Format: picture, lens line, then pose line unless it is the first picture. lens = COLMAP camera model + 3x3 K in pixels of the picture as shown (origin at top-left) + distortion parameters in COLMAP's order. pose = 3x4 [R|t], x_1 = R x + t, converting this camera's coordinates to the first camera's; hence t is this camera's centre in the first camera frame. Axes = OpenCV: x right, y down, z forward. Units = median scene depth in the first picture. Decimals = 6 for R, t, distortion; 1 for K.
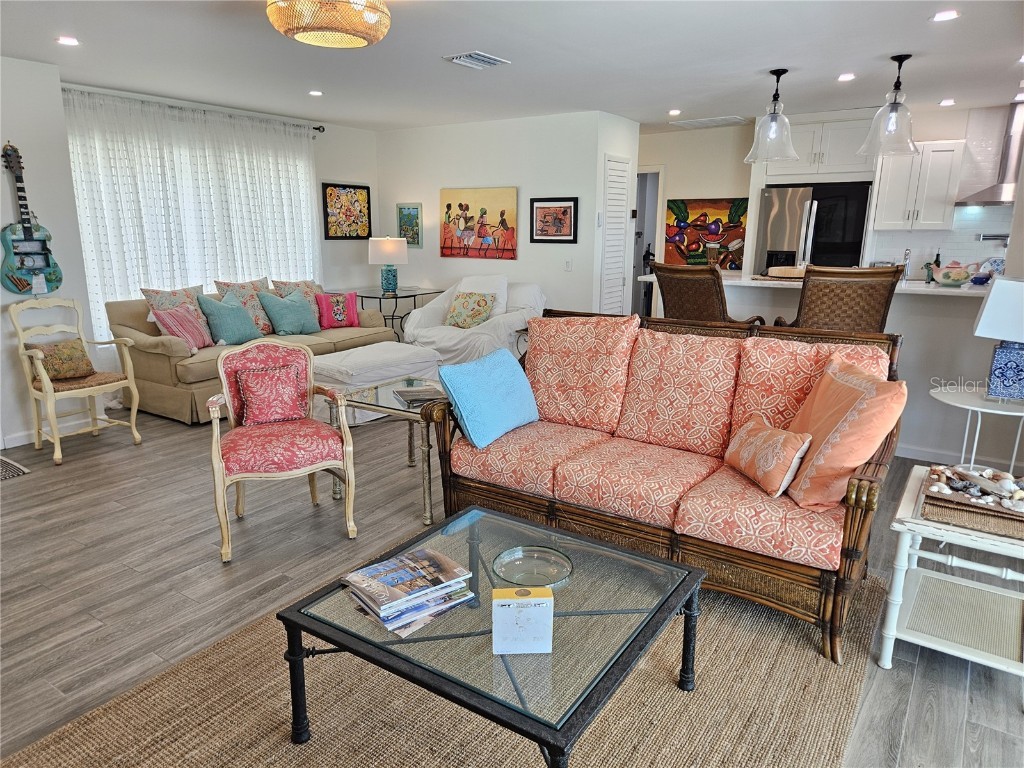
lens RADIAL K [[701.6, 0, 512.0], [0, 701.6, 384.0], [0, 0, 1]] dist [0.066049, -0.058617]
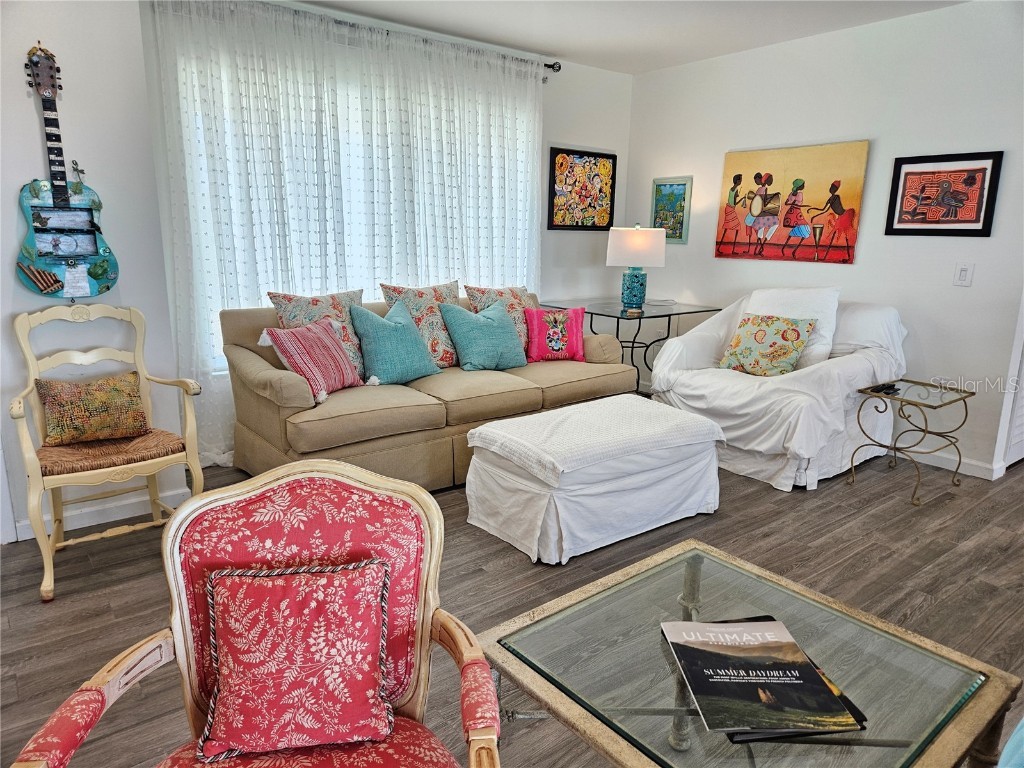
lens RADIAL K [[701.6, 0, 512.0], [0, 701.6, 384.0], [0, 0, 1]] dist [0.066049, -0.058617]
pose [[0.948735, 0.080752, -0.305584, -0.075777], [-0.082584, 0.996560, 0.006947, -0.055952], [0.305094, 0.018645, 0.952140, 0.342402]]
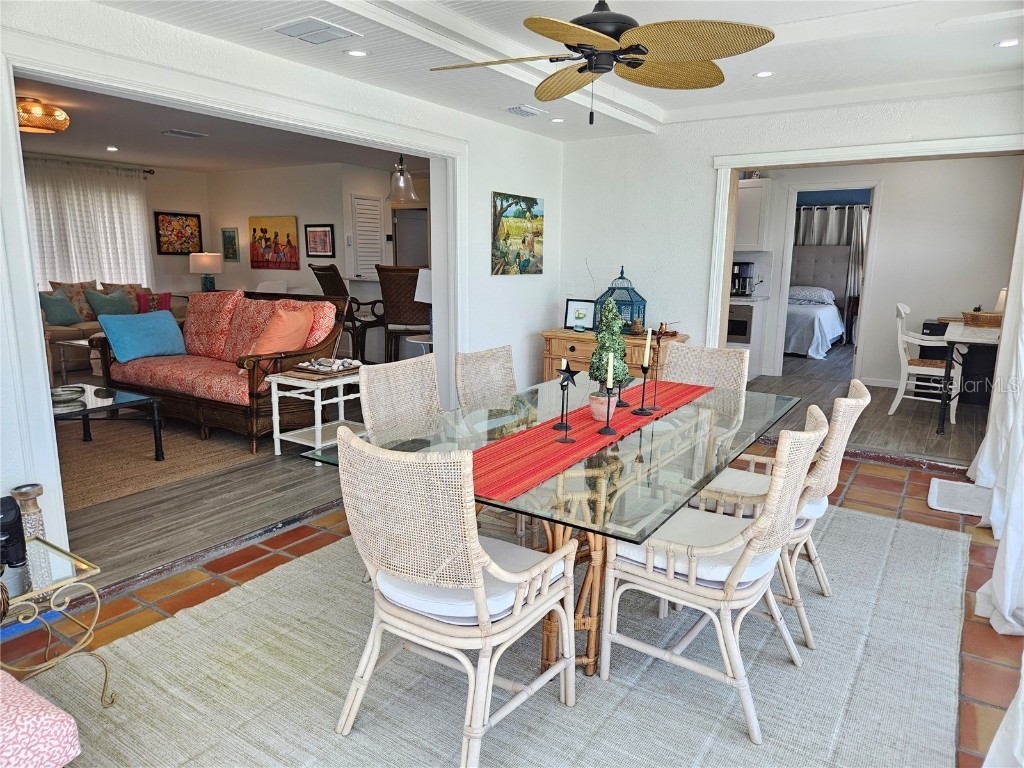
lens RADIAL K [[701.6, 0, 512.0], [0, 701.6, 384.0], [0, 0, 1]] dist [0.066049, -0.058617]
pose [[0.999847, 0.003015, 0.017227, 0.387693], [-0.002251, 0.999020, -0.044210, 0.096711], [-0.017344, 0.044164, 0.998874, -0.332282]]
